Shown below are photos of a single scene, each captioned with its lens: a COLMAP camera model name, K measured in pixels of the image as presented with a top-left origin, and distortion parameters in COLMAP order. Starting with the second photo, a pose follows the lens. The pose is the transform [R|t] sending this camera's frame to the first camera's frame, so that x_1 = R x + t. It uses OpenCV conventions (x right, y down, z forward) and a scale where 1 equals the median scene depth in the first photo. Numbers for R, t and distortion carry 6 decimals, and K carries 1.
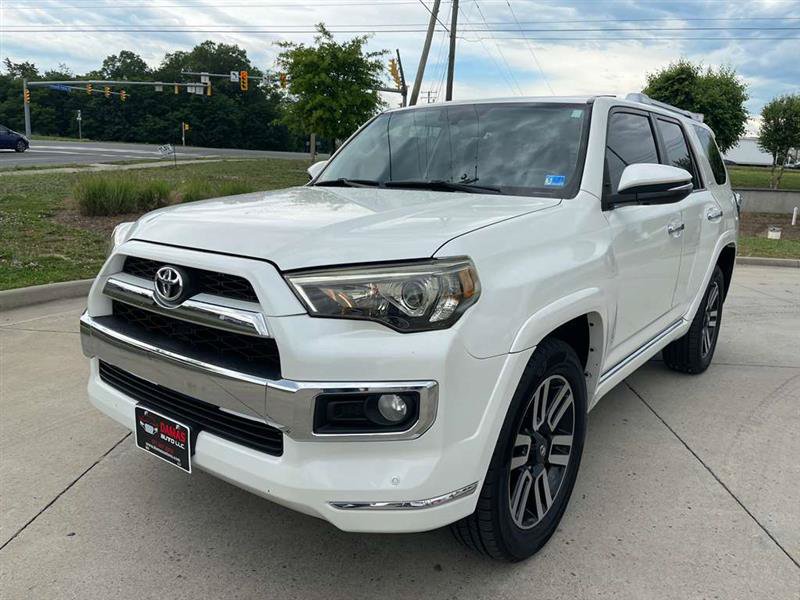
lens RADIAL K [[616.2, 0, 394.8], [0, 616.2, 297.3], [0, 0, 1]] dist [0.075861, -0.106886]
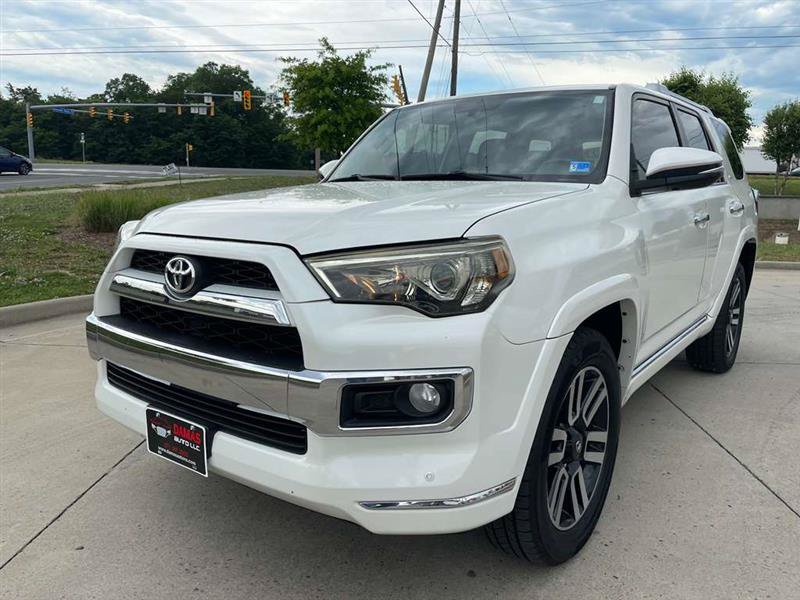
lens RADIAL K [[616.2, 0, 405.9], [0, 616.2, 303.9], [0, 0, 1]] dist [0.075861, -0.106886]
pose [[0.999732, -0.022146, 0.006777, -0.022677], [0.022249, 0.999631, -0.015561, 0.032930], [-0.006430, 0.015708, 0.999856, 0.045080]]
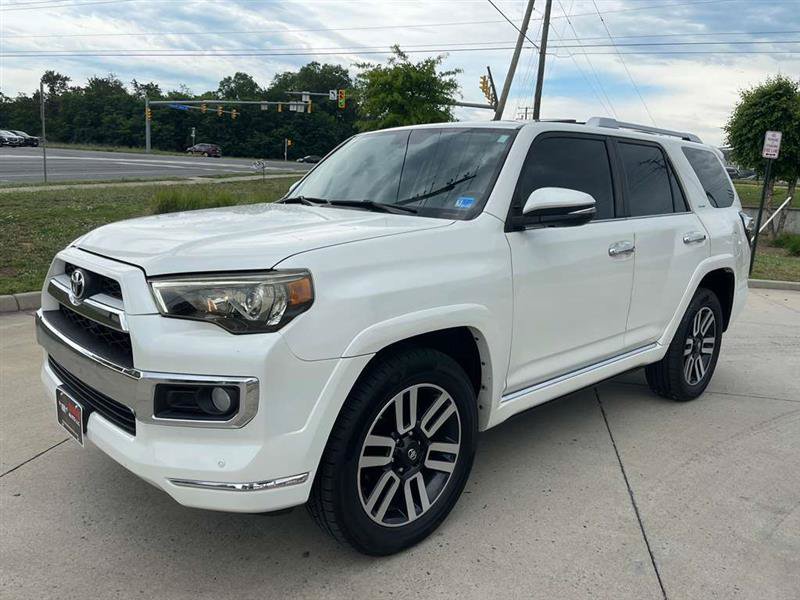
lens RADIAL K [[616.2, 0, 390.4], [0, 616.2, 290.6], [0, 0, 1]] dist [0.075861, -0.106886]
pose [[0.987190, 0.038432, -0.154850, 0.305851], [-0.043536, 0.998610, -0.029707, -0.000629], [0.153494, 0.036068, 0.987491, -0.058438]]
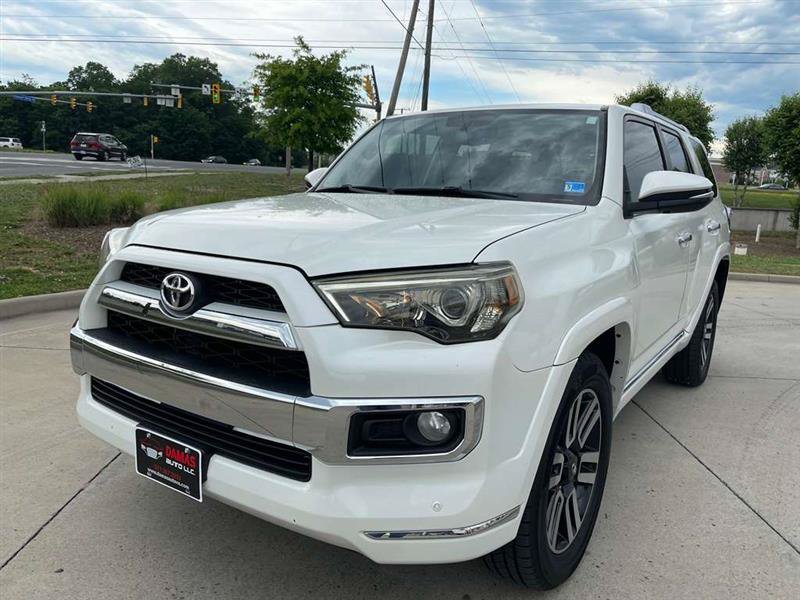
lens RADIAL K [[616.2, 0, 406.9], [0, 616.2, 298.0], [0, 0, 1]] dist [0.075861, -0.106886]
pose [[0.998013, -0.000885, 0.063007, -0.065325], [0.002389, 0.999714, -0.023794, 0.006975], [-0.062968, 0.023897, 0.997729, 0.054787]]
